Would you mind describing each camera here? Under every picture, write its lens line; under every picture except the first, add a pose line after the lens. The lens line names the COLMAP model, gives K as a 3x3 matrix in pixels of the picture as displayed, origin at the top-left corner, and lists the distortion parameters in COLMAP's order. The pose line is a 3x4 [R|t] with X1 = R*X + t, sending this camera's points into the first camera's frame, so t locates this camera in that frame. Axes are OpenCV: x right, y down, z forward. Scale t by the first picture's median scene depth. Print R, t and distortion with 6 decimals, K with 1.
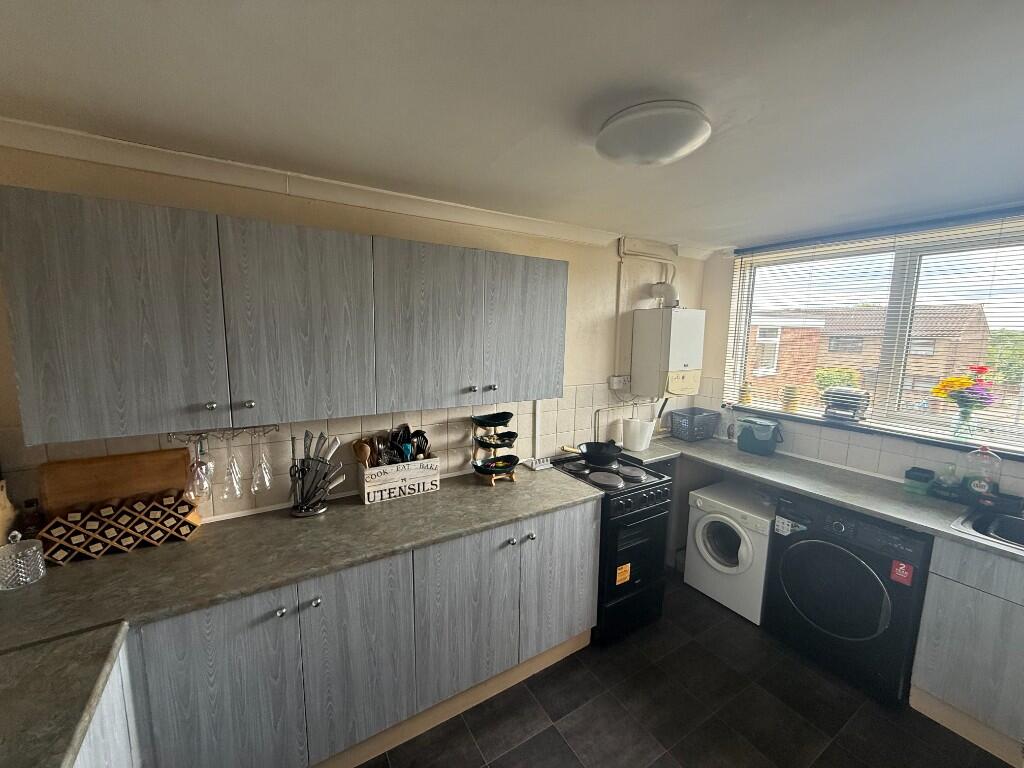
lens RADIAL K [[409.7, 0, 511.9], [0, 409.7, 384.4], [0, 0, 1]] dist [0.003672, 0.000405]
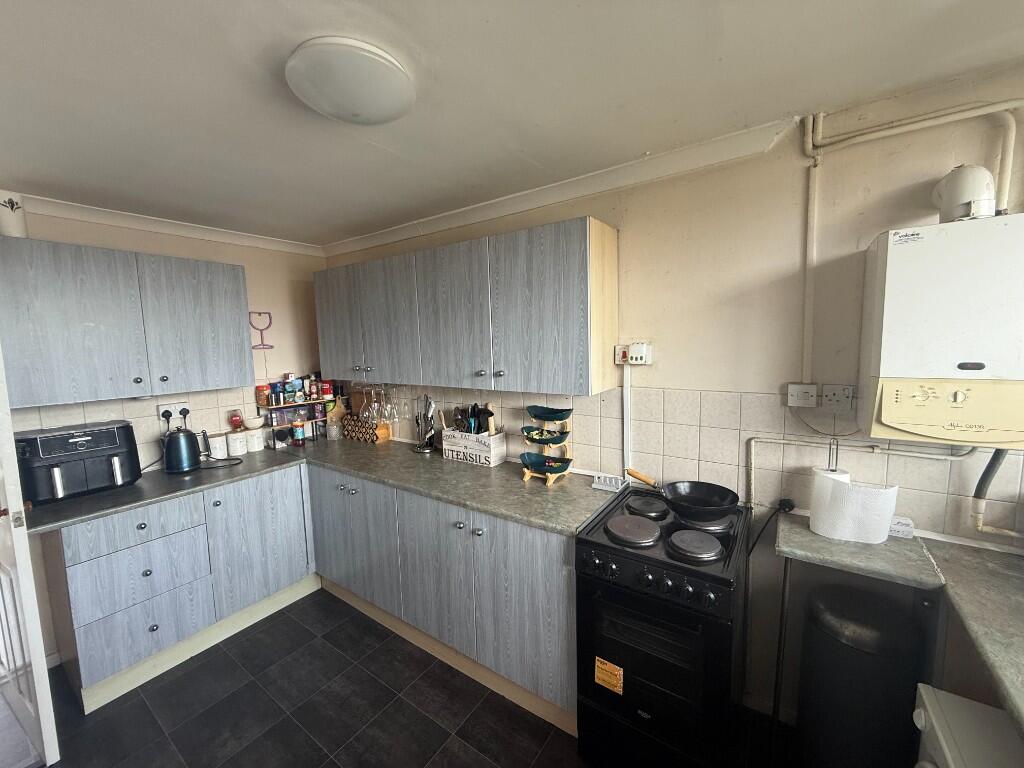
lens RADIAL K [[409.7, 0, 511.1], [0, 409.7, 384.1], [0, 0, 1]] dist [0.003672, 0.000405]
pose [[0.390315, 0.072254, -0.917842, 0.855870], [-0.089958, 0.995139, 0.040084, -0.008844], [0.916276, 0.066922, 0.394918, 0.632957]]
